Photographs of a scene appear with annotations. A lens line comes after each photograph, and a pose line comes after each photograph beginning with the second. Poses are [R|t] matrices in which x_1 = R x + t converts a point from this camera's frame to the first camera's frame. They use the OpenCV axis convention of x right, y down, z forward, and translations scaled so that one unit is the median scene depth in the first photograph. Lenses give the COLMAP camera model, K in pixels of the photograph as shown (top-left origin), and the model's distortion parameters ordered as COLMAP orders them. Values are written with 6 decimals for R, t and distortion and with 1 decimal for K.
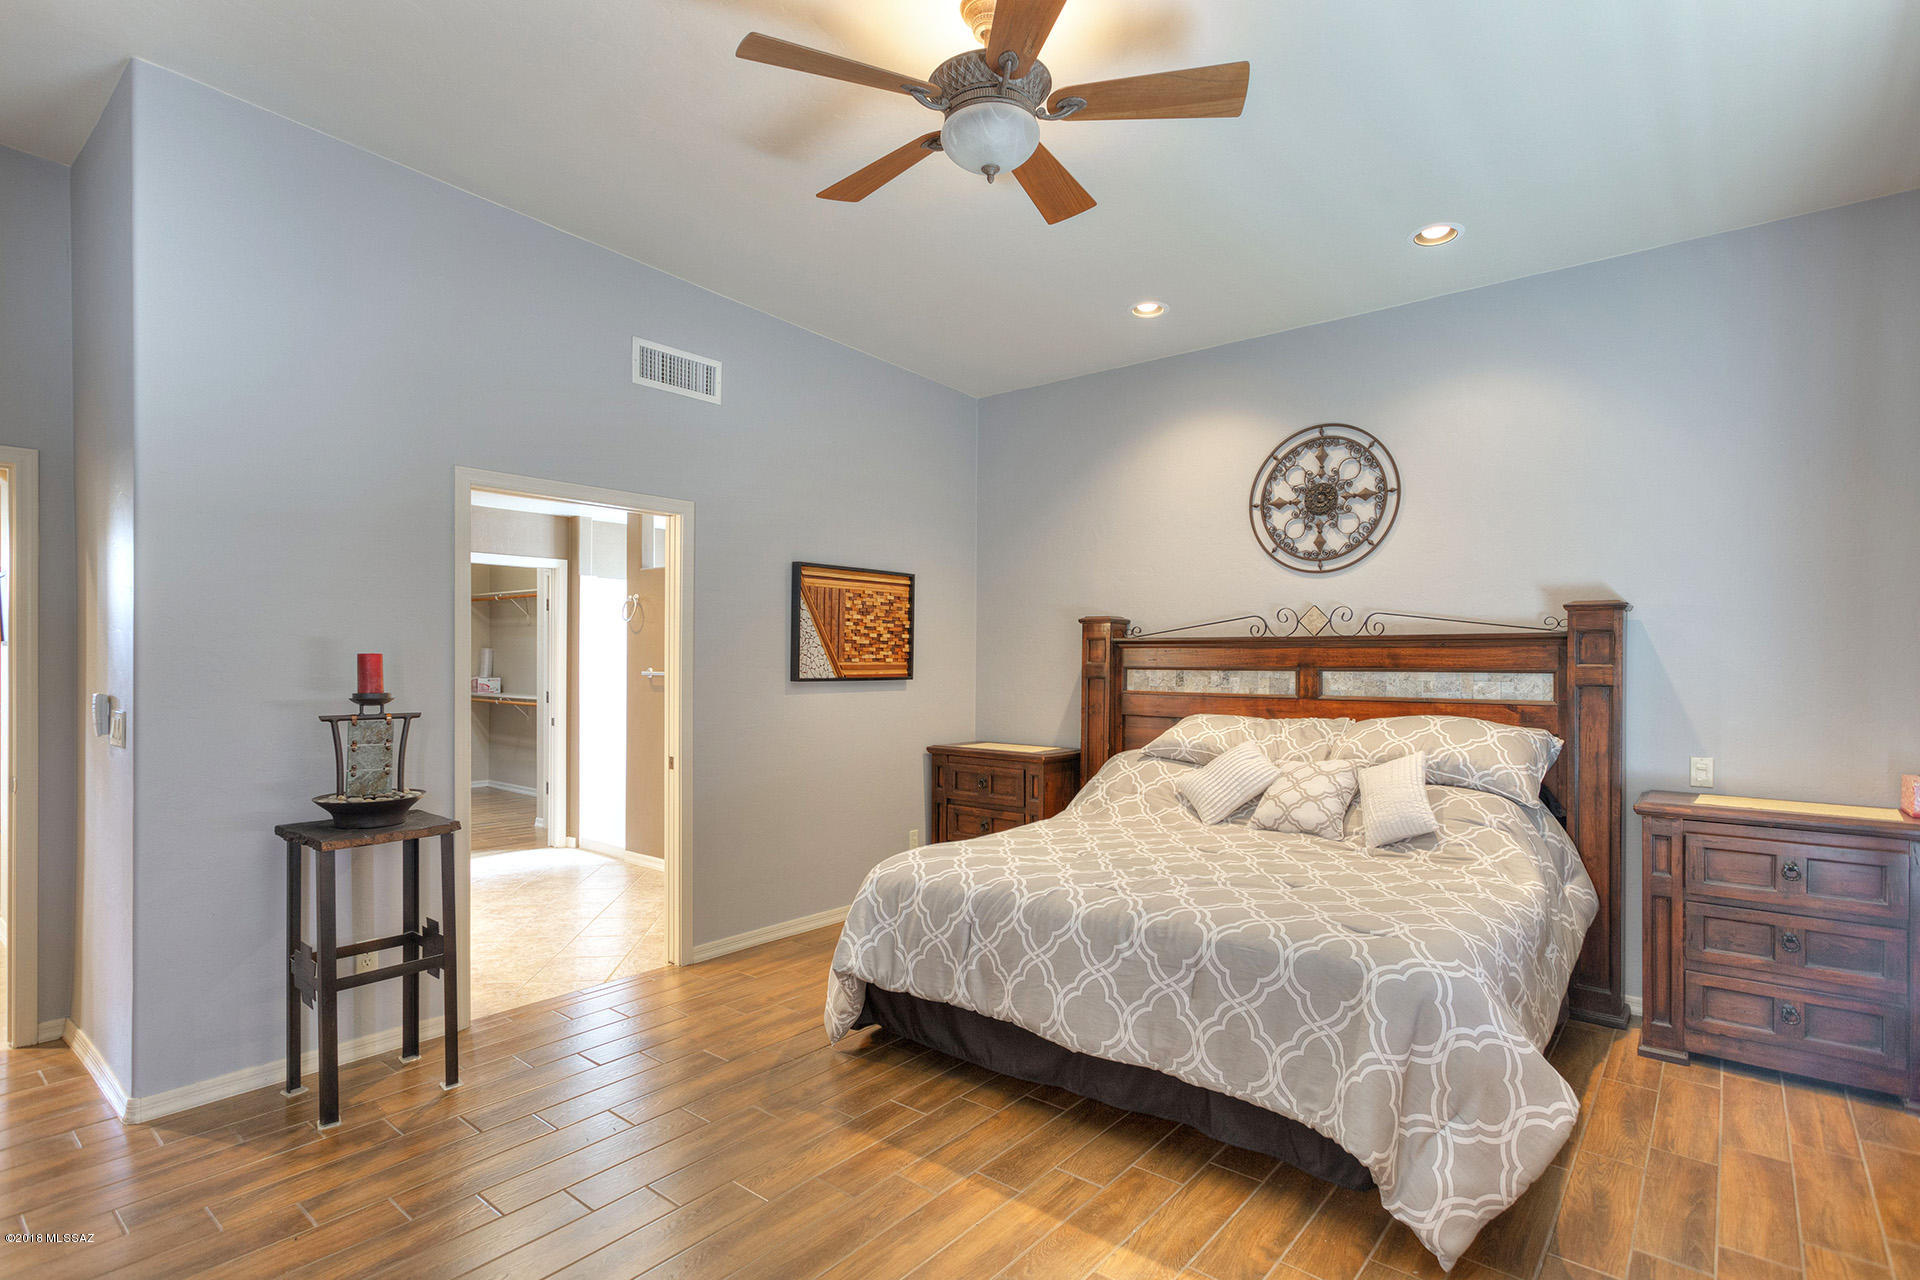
lens RADIAL K [[944.3, 0, 956.6], [0, 944.3, 669.1], [0, 0, 1]] dist [0.015537, 0.000182]
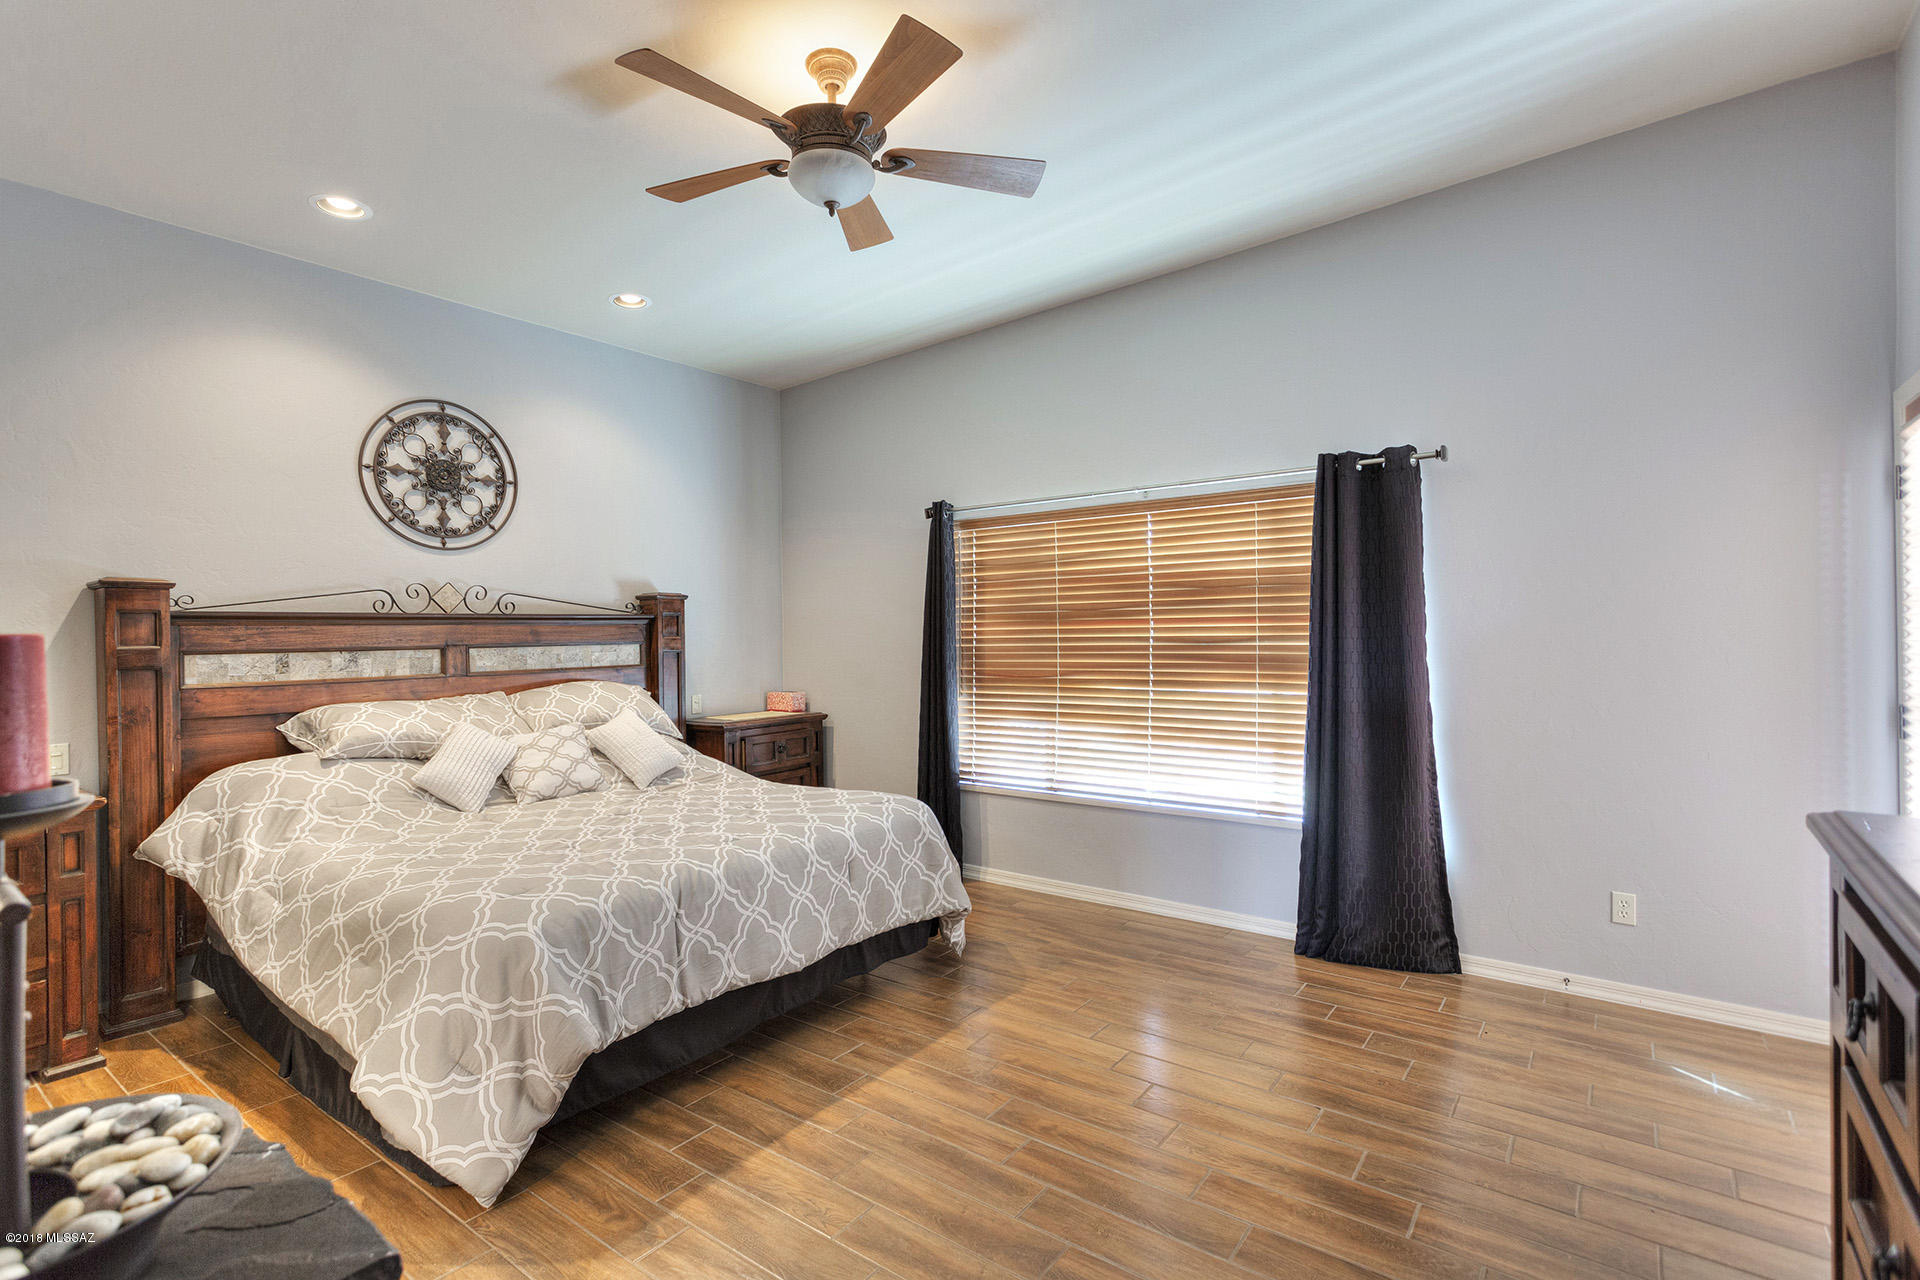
lens RADIAL K [[908.5, 0, 960.0], [0, 908.5, 640.0], [0, 0, 1]] dist [0.004848, 0.000536]
pose [[-0.052408, -0.013501, 0.998534, -0.602300], [0.025336, 0.999569, 0.014844, -0.007662], [-0.998304, 0.026077, -0.052043, 0.516451]]
